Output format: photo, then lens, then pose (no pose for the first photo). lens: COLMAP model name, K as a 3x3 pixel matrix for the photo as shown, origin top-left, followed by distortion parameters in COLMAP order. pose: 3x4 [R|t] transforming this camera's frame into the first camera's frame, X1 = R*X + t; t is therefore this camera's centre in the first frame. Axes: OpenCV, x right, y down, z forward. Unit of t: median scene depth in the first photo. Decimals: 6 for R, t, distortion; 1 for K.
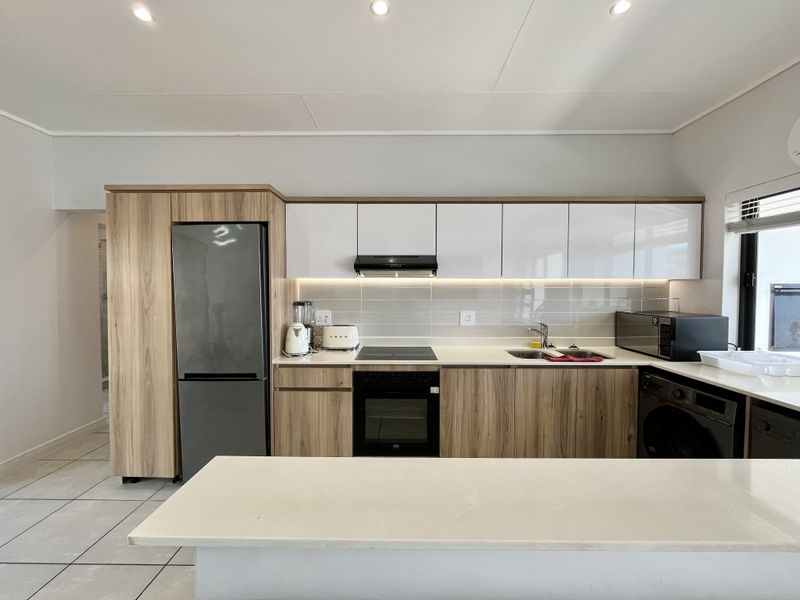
lens RADIAL K [[324.2, 0, 395.0], [0, 324.2, 297.5], [0, 0, 1]] dist [-0.001812, 0.000444]
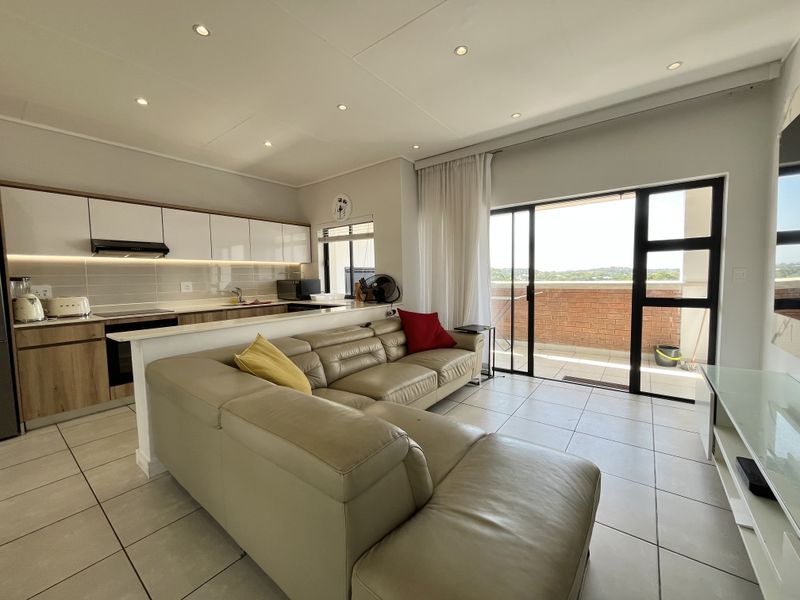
lens RADIAL K [[324.2, 0, 398.3], [0, 324.2, 298.6], [0, 0, 1]] dist [-0.001812, 0.000444]
pose [[0.600702, -0.068445, 0.796538, -0.430525], [0.029538, 0.997548, 0.063441, 0.060222], [-0.798927, -0.014581, 0.601251, -0.751253]]
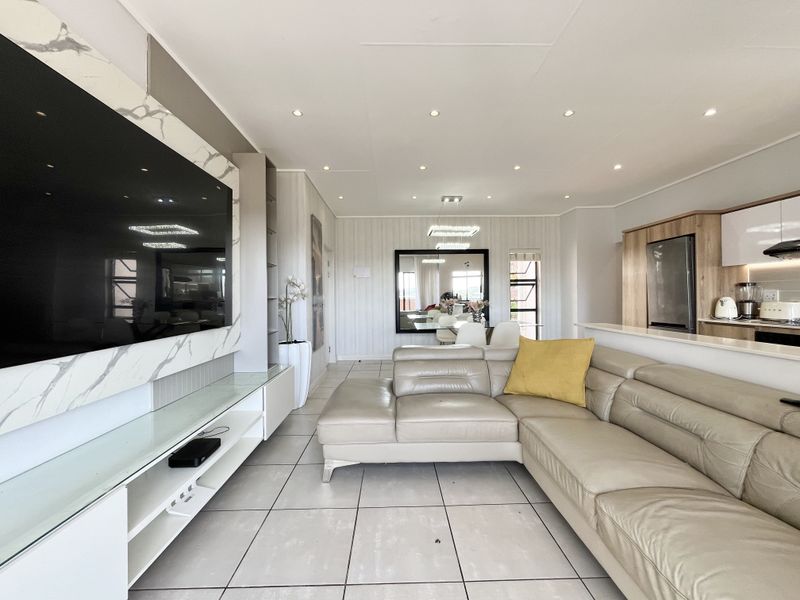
lens RADIAL K [[324.2, 0, 396.2], [0, 324.2, 298.1], [0, 0, 1]] dist [-0.001812, 0.000444]
pose [[0.030468, 0.005952, -0.999518, 1.089014], [-0.004608, 0.999972, 0.005814, 0.082567], [0.999525, 0.004428, 0.030494, -0.502729]]
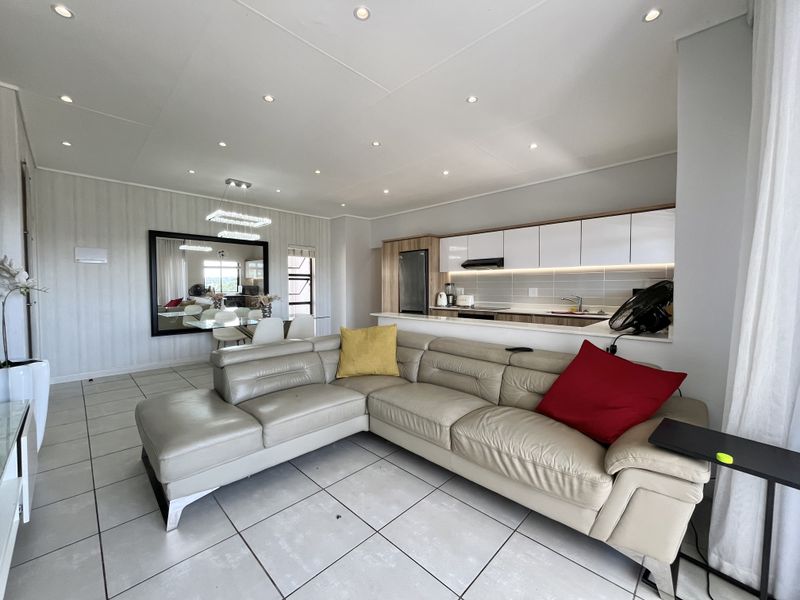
lens RADIAL K [[324.2, 0, 397.7], [0, 324.2, 298.2], [0, 0, 1]] dist [-0.001812, 0.000444]
pose [[0.721939, 0.023933, -0.691543, 1.021808], [-0.011409, 0.999678, 0.022687, 0.073300], [0.691863, -0.008488, 0.721979, -0.821910]]
